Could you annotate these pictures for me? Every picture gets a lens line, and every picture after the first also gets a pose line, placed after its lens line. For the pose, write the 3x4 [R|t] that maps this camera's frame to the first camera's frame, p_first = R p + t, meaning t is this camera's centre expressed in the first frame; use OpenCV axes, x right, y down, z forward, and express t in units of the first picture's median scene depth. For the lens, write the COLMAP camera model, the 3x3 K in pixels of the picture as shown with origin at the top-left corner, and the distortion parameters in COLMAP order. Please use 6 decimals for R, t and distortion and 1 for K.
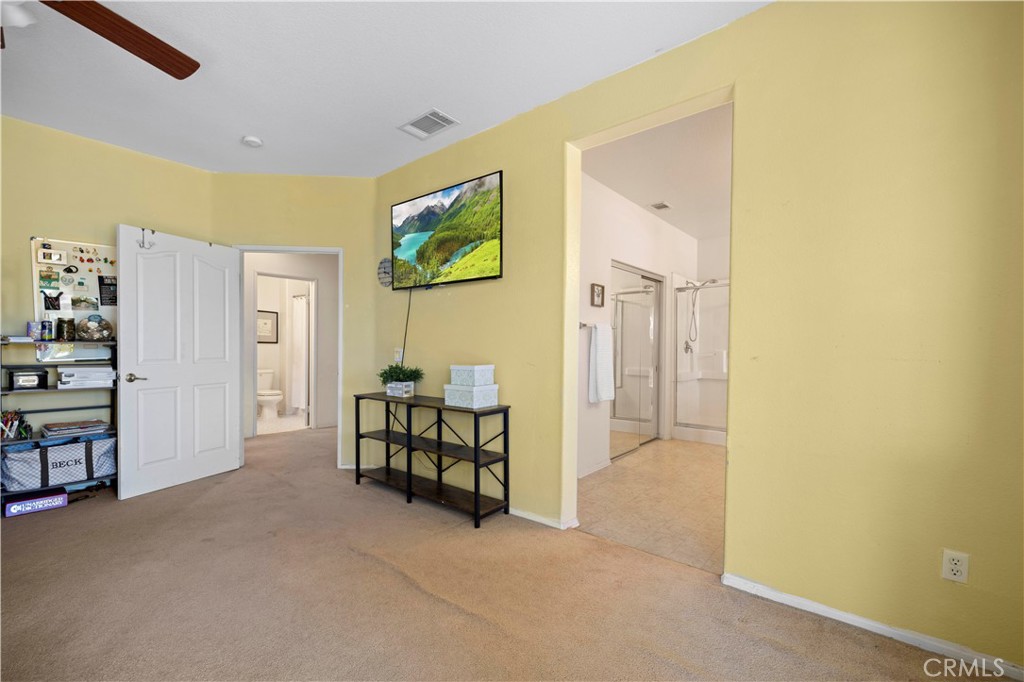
lens RADIAL K [[440.0, 0, 511.3], [0, 440.0, 360.3], [0, 0, 1]] dist [-0.002706, -0.000059]
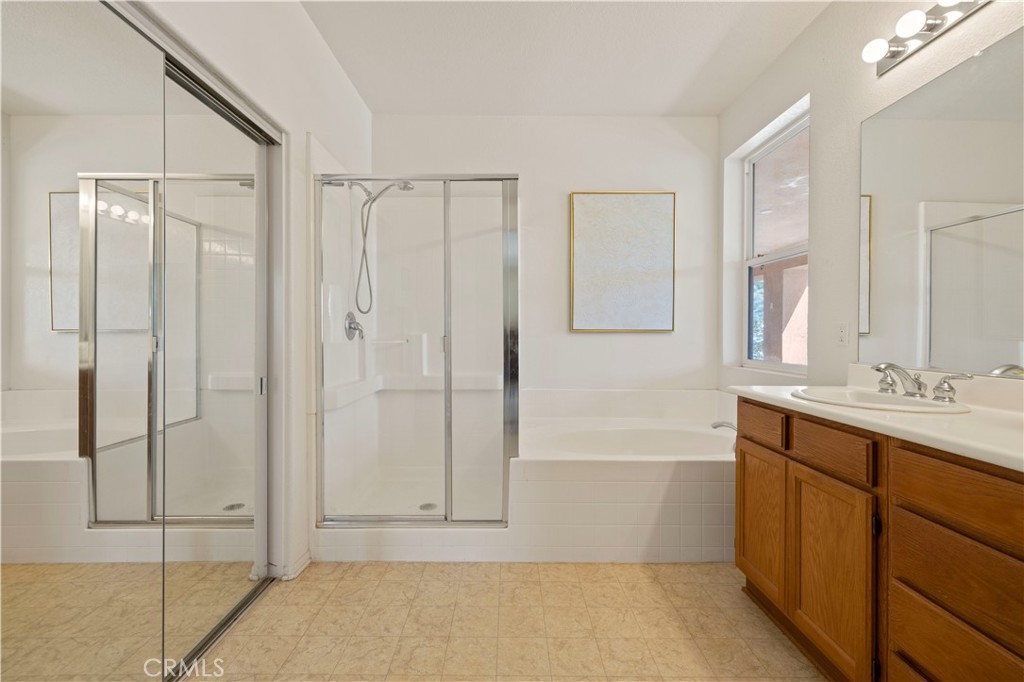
lens RADIAL K [[440.0, 0, 512.7], [0, 440.0, 342.5], [0, 0, 1]] dist [-0.002706, -0.000059]
pose [[0.765136, -0.007120, 0.643829, 0.237400], [0.014261, 0.999881, -0.005891, -0.008119], [-0.643710, 0.013689, 0.765147, 0.552937]]
